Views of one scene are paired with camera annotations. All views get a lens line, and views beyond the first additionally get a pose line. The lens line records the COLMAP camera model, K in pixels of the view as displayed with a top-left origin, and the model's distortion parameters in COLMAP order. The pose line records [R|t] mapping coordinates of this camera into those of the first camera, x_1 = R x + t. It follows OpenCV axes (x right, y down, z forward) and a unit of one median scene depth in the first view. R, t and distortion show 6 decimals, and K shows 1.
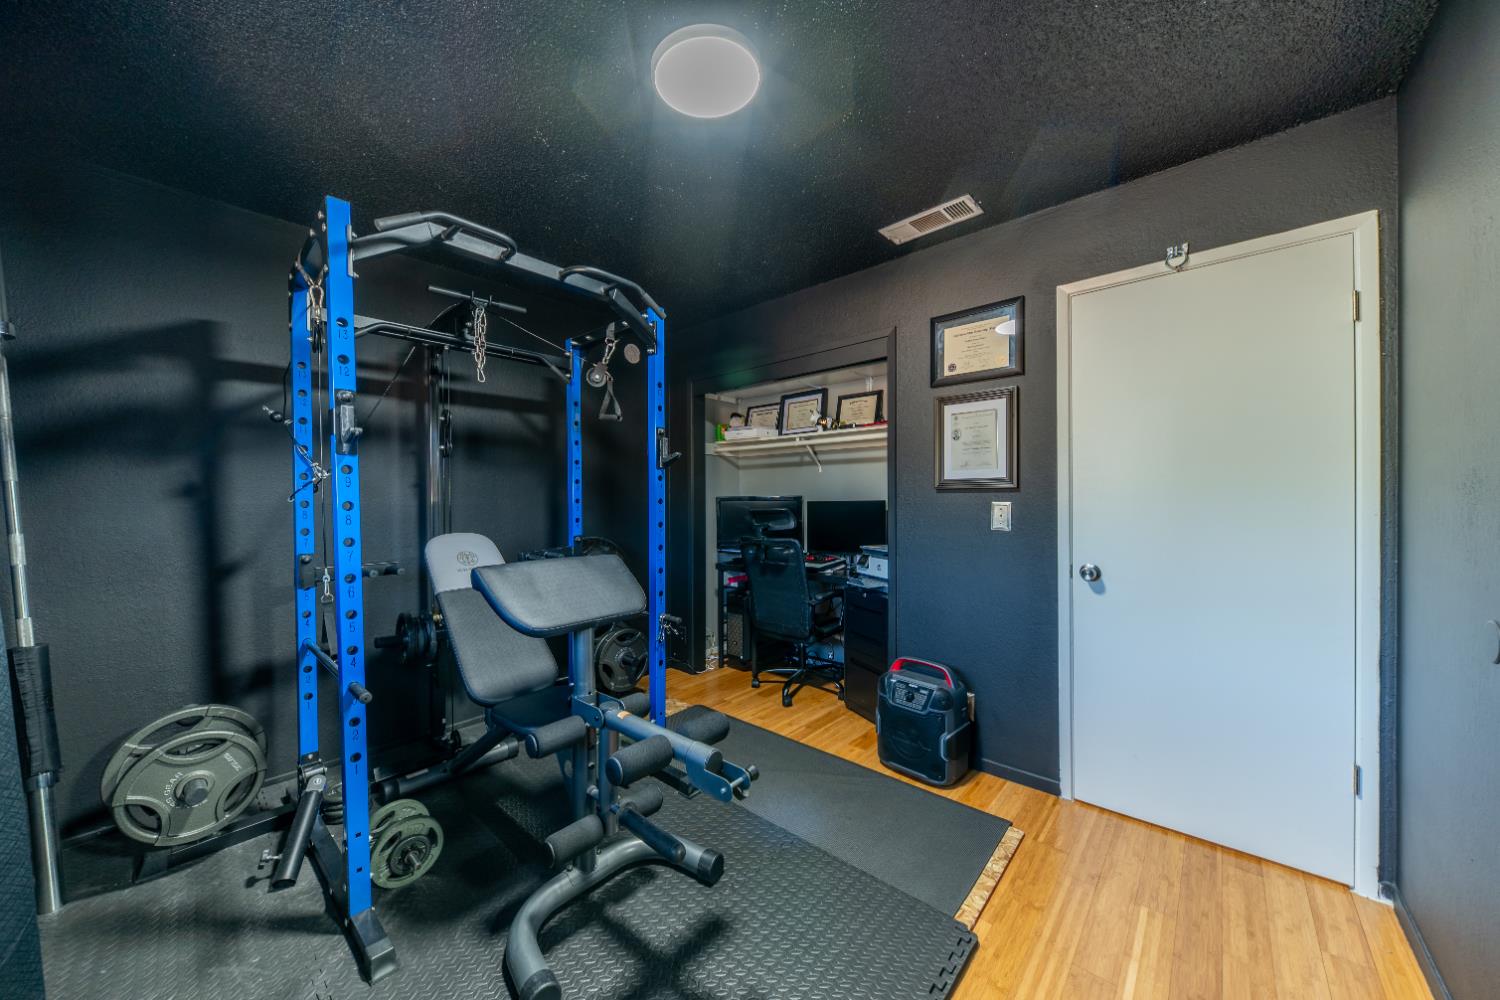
lens RADIAL K [[520.9, 0, 752.9], [0, 520.9, 501.4], [0, 0, 1]] dist [-0.000525, -0.002034]
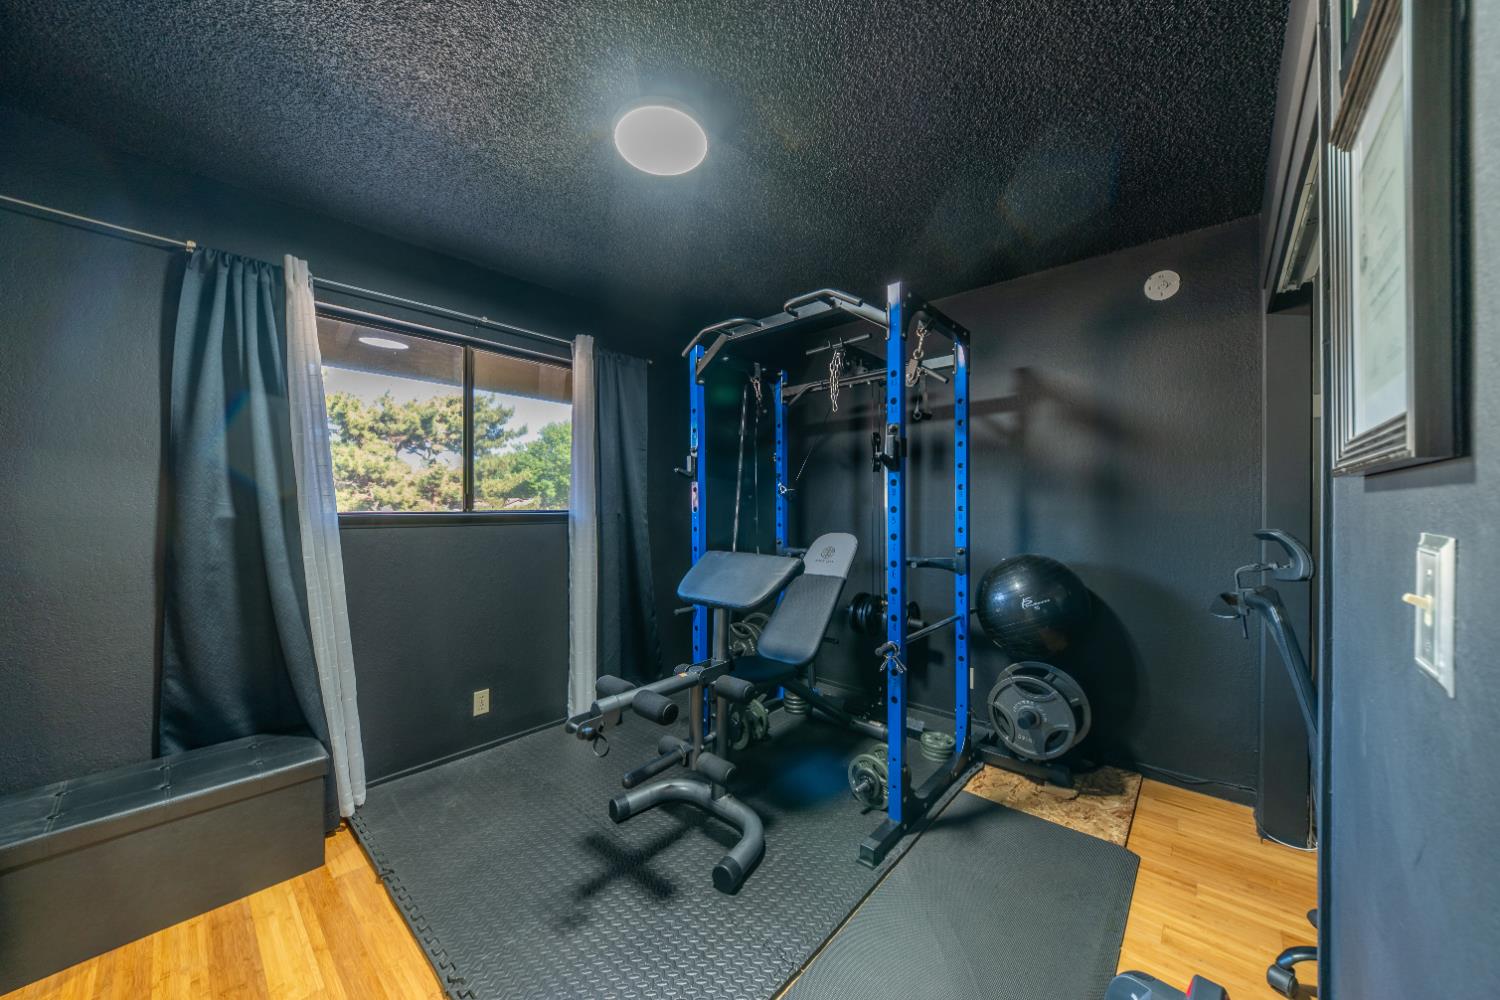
lens RADIAL K [[520.9, 0, 753.1], [0, 520.9, 503.3], [0, 0, 1]] dist [-0.000525, -0.002034]
pose [[0.002683, 0.001333, -0.999996, 0.747916], [-0.008421, 0.999964, 0.001310, -0.012146], [0.999961, 0.008417, 0.002694, 0.847238]]
